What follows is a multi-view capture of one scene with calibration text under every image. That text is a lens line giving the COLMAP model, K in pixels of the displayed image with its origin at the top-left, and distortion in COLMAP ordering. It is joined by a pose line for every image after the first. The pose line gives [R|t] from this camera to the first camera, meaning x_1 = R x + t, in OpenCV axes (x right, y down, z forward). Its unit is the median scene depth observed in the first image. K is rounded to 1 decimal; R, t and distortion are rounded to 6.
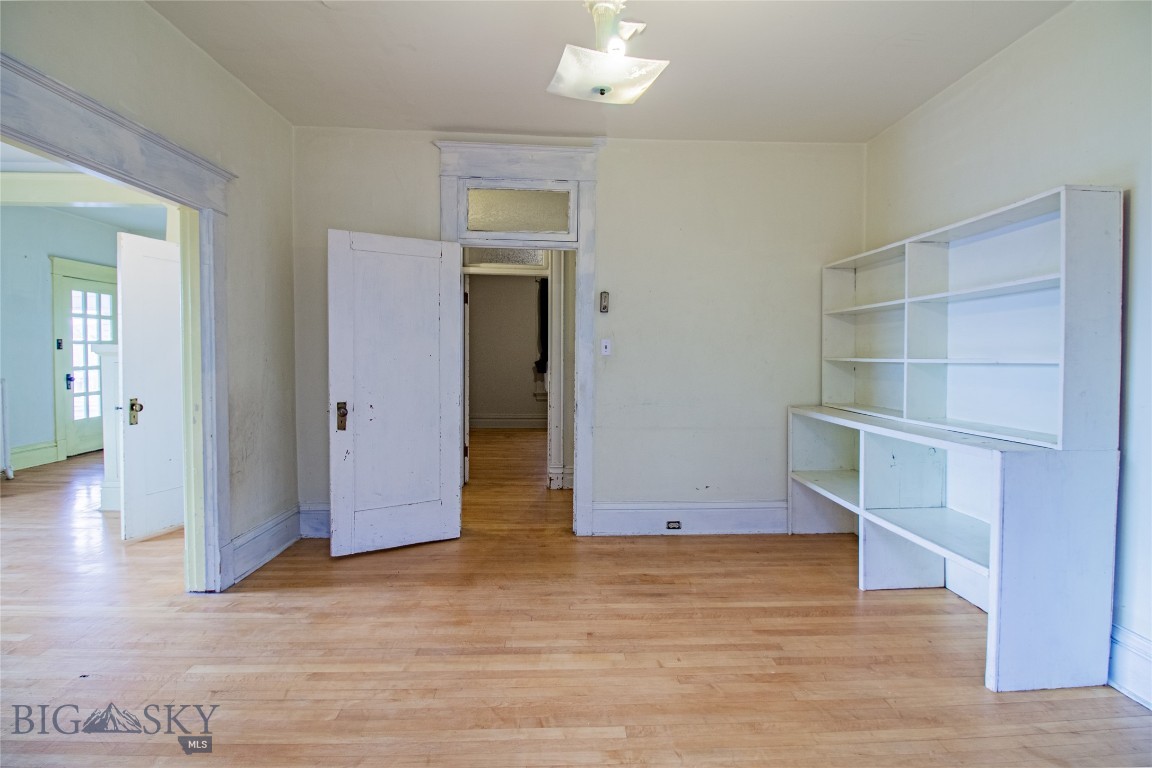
lens RADIAL K [[539.9, 0, 585.1], [0, 539.9, 376.6], [0, 0, 1]] dist [-0.010620, -0.000595]
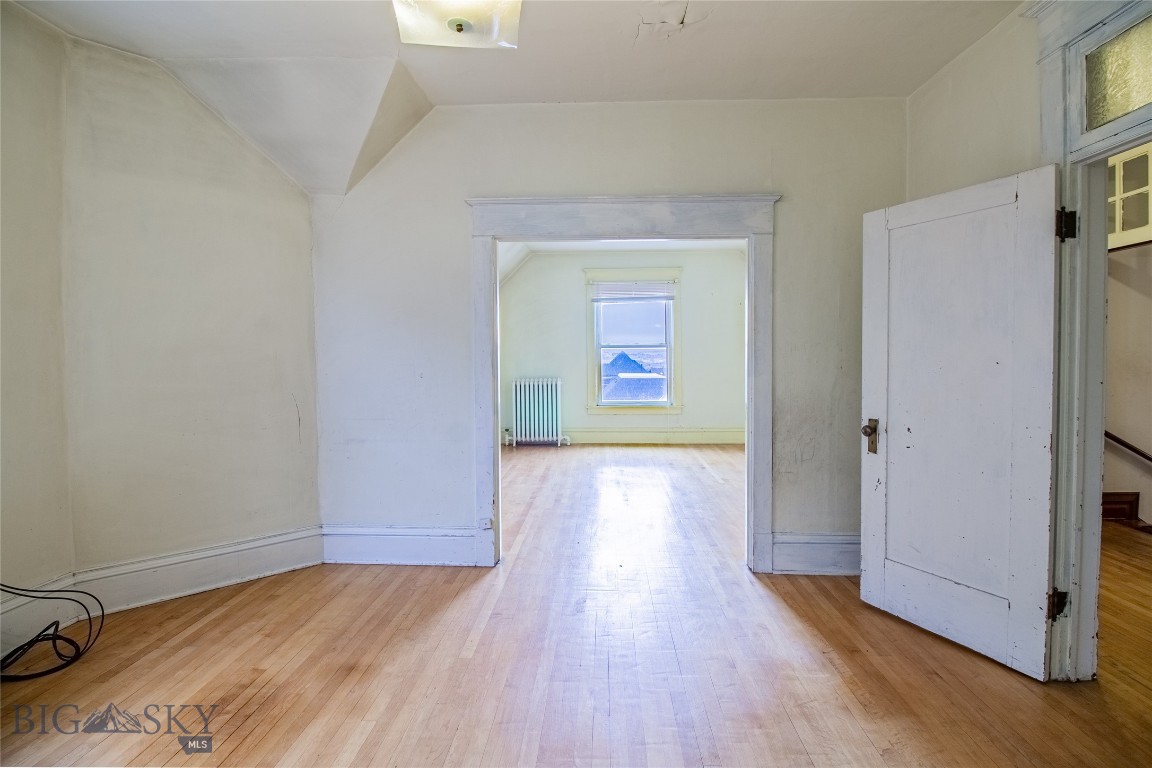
lens RADIAL K [[539.9, 0, 579.7], [0, 539.9, 373.5], [0, 0, 1]] dist [-0.010620, -0.000595]
pose [[-0.073225, 0.024731, -0.997009, 0.418519], [-0.044113, 0.998634, 0.028012, -0.026889], [0.996339, 0.046032, -0.072033, 0.635020]]
